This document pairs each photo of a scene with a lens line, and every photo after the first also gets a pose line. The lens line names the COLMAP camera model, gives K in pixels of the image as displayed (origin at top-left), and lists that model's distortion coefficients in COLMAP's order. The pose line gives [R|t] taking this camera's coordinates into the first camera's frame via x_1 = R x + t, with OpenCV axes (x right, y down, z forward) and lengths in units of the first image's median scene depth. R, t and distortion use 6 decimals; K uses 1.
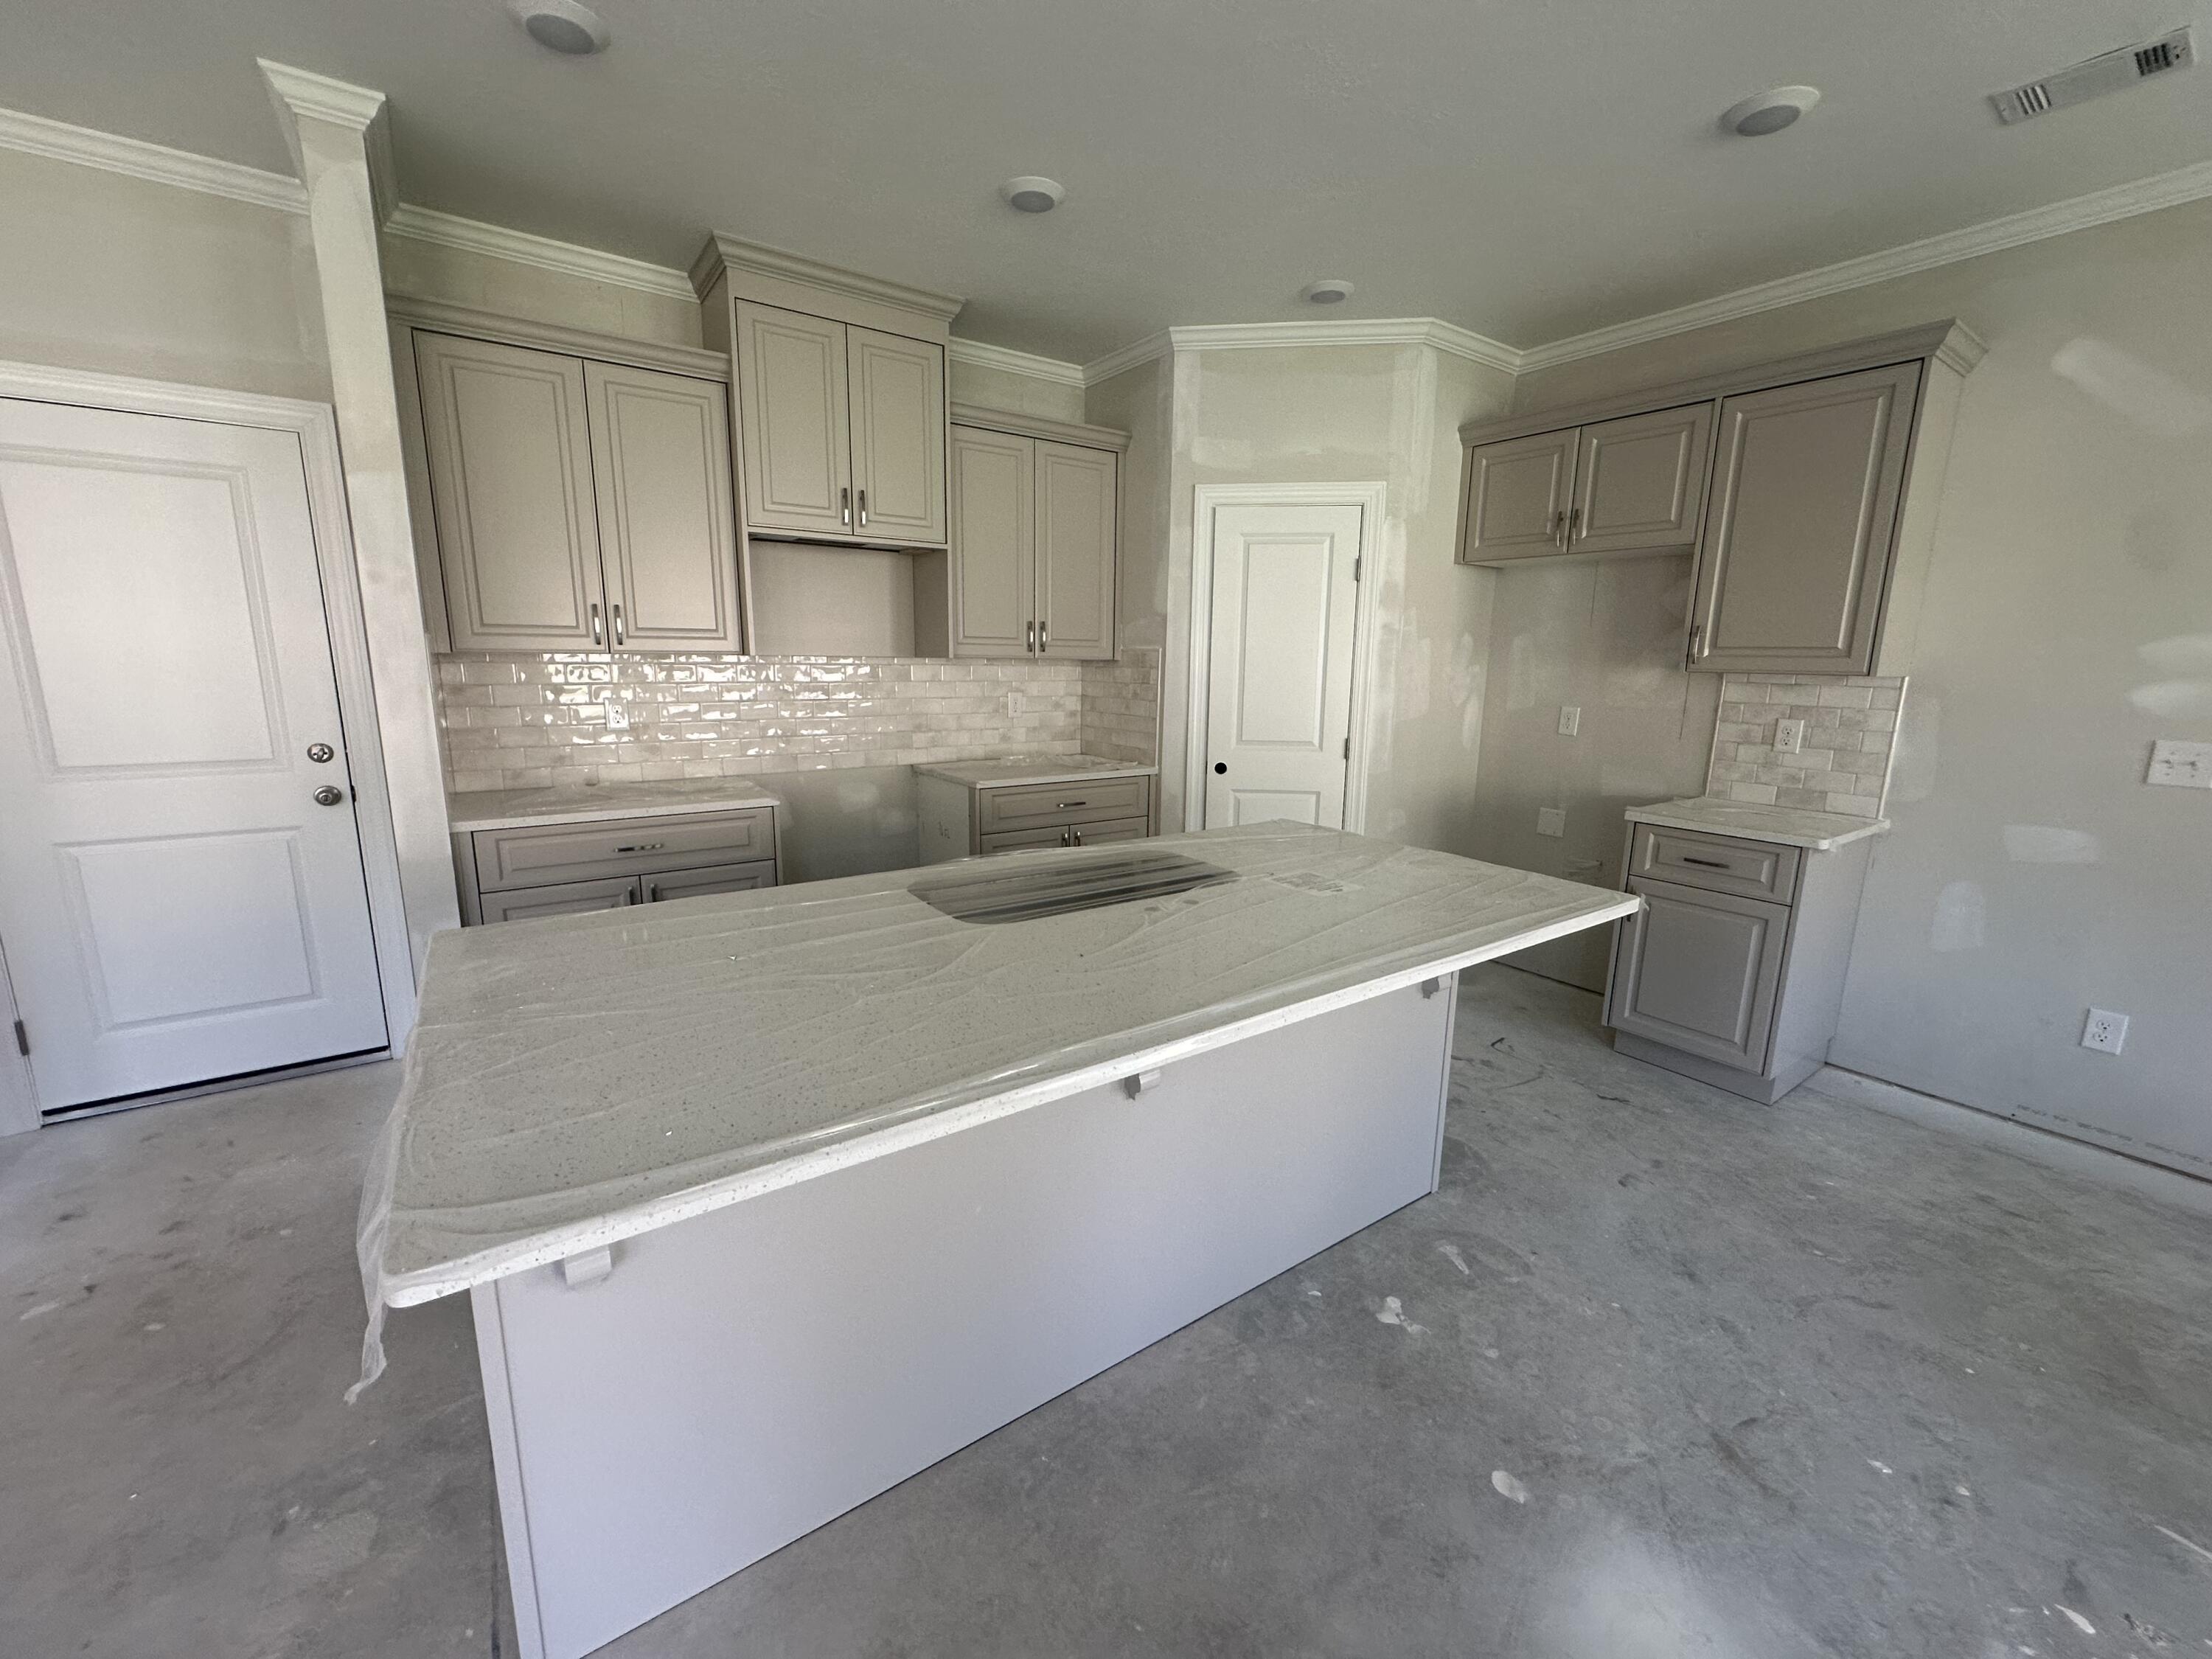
lens RADIAL K [[892.3, 0, 1104.4], [0, 892.3, 828.5], [0, 0, 1]] dist [-0.002019, -0.000062]
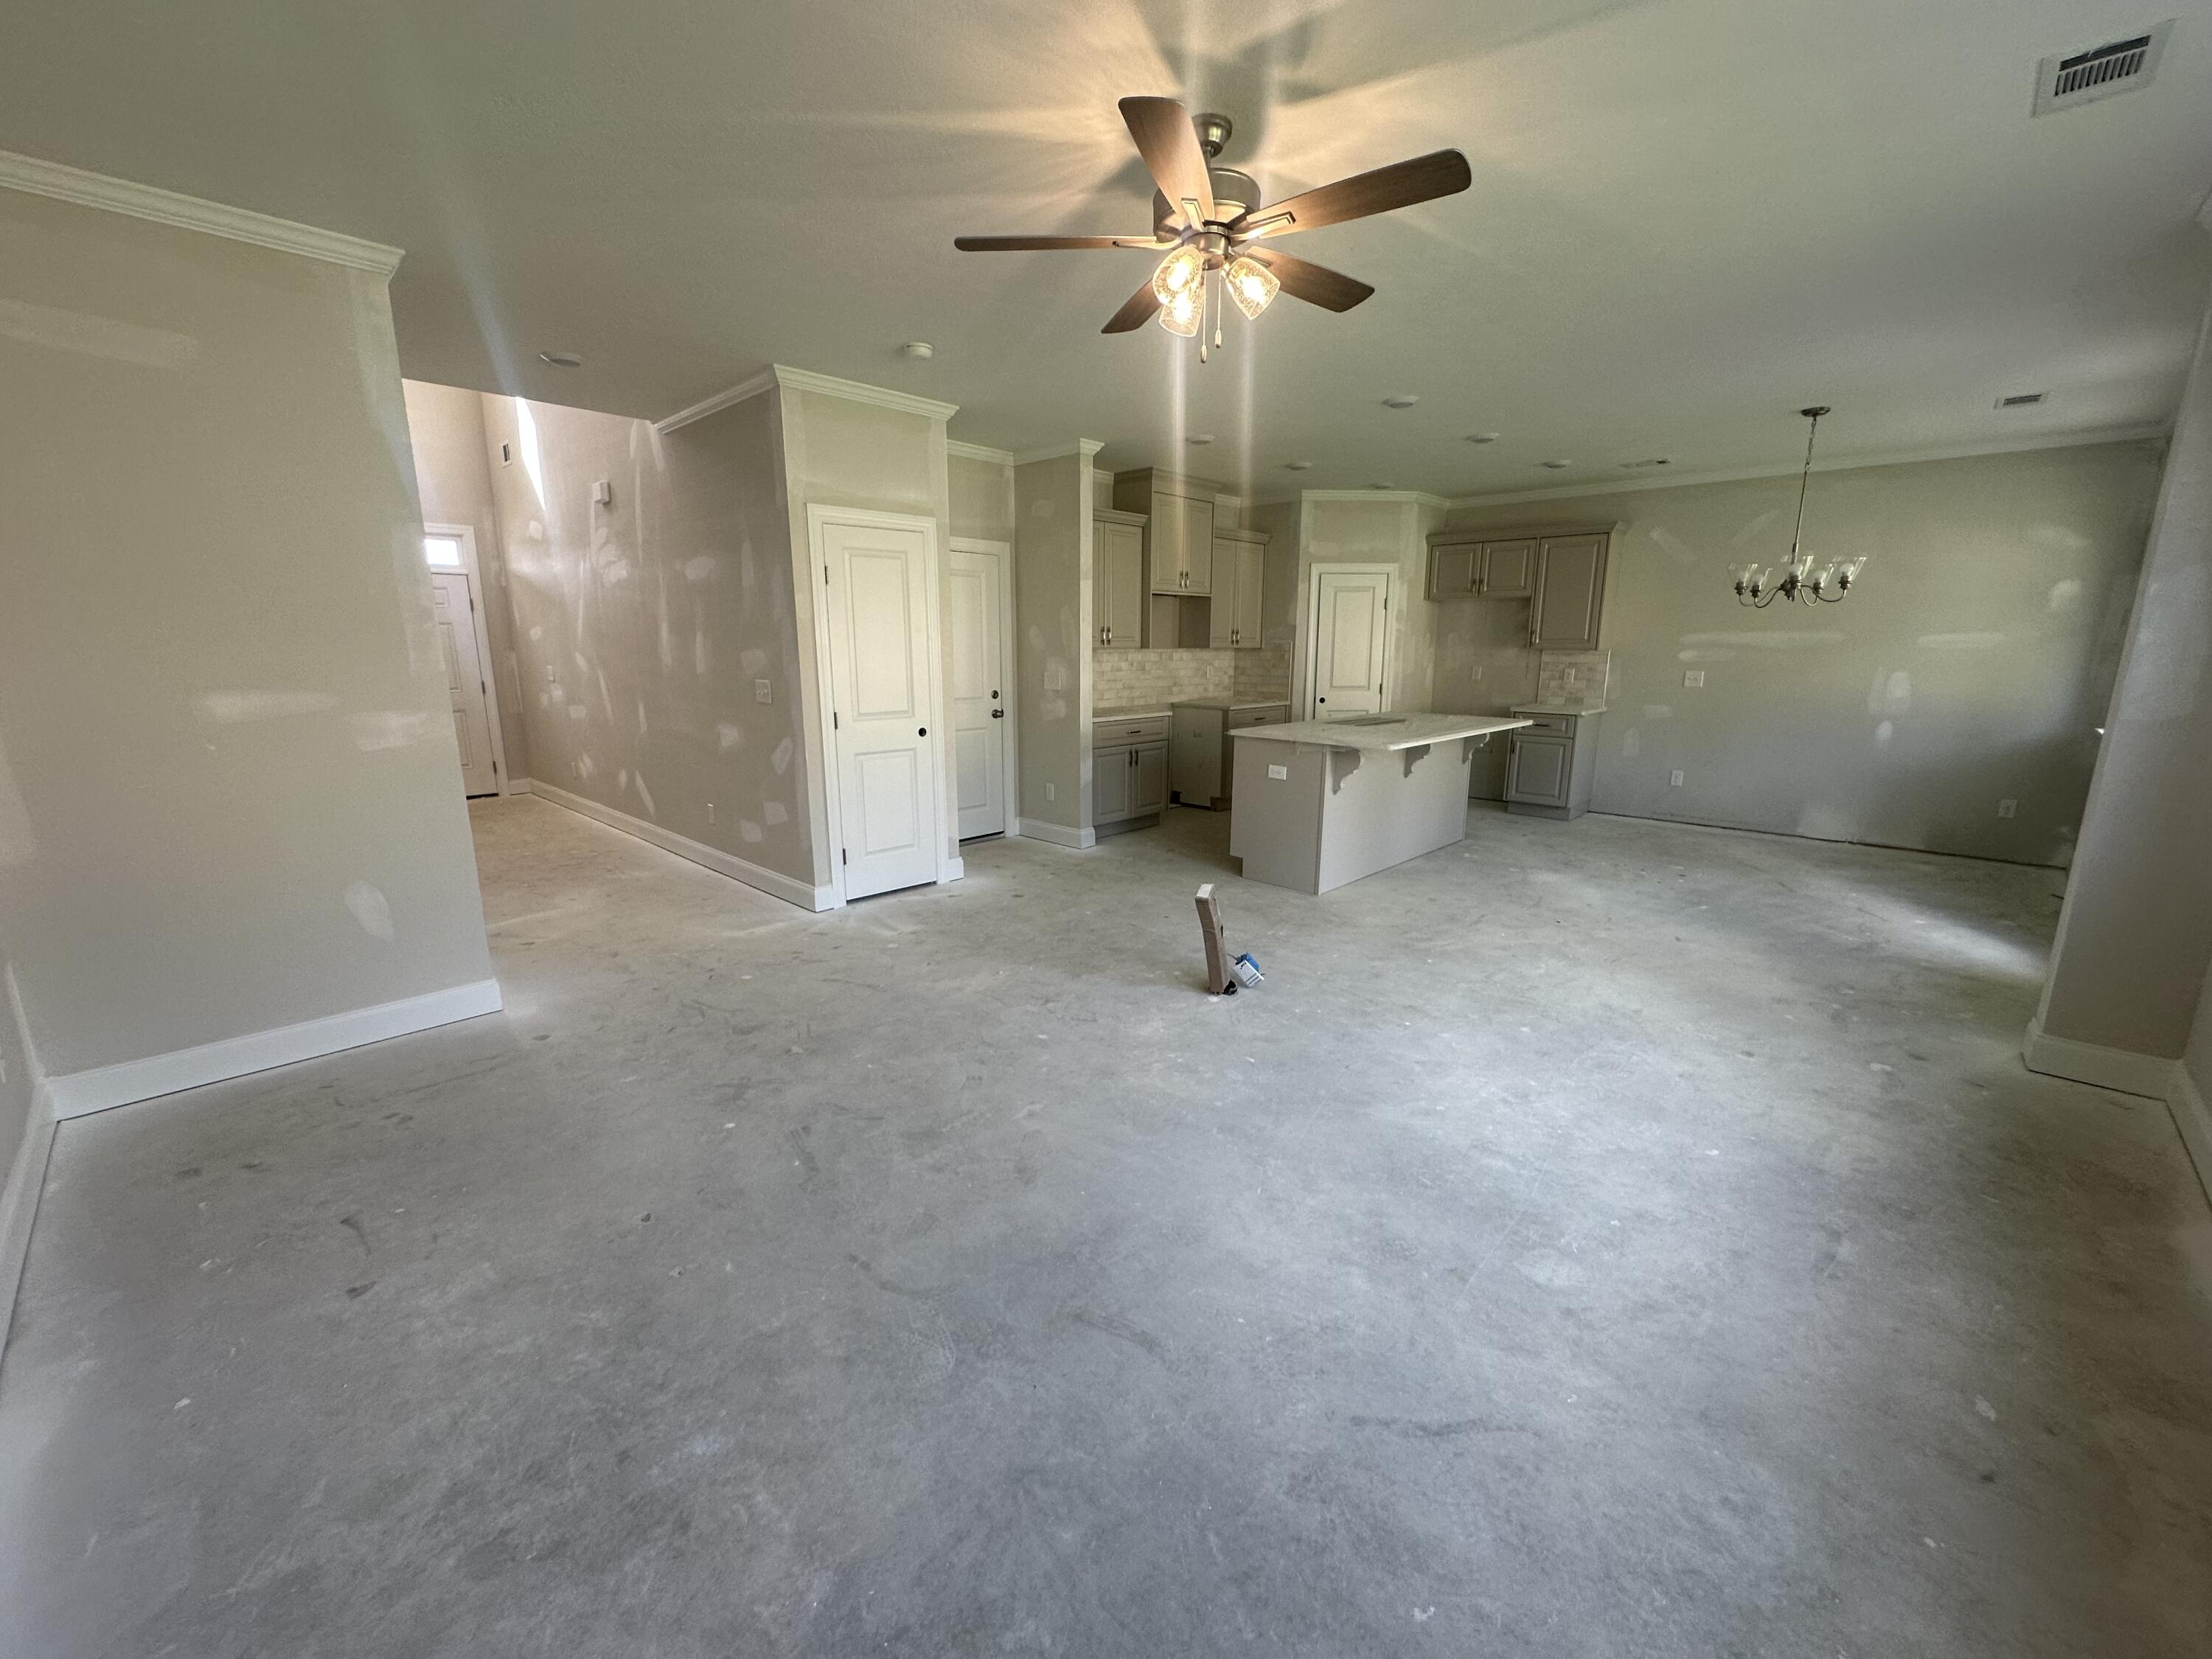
lens RADIAL K [[892.3, 0, 1109.1], [0, 892.3, 830.4], [0, 0, 1]] dist [-0.002019, -0.000062]
pose [[0.981543, -0.052635, 0.183854, -0.789823], [0.049510, 0.998541, 0.021547, 0.173330], [-0.184720, -0.012047, 0.982717, -0.985156]]
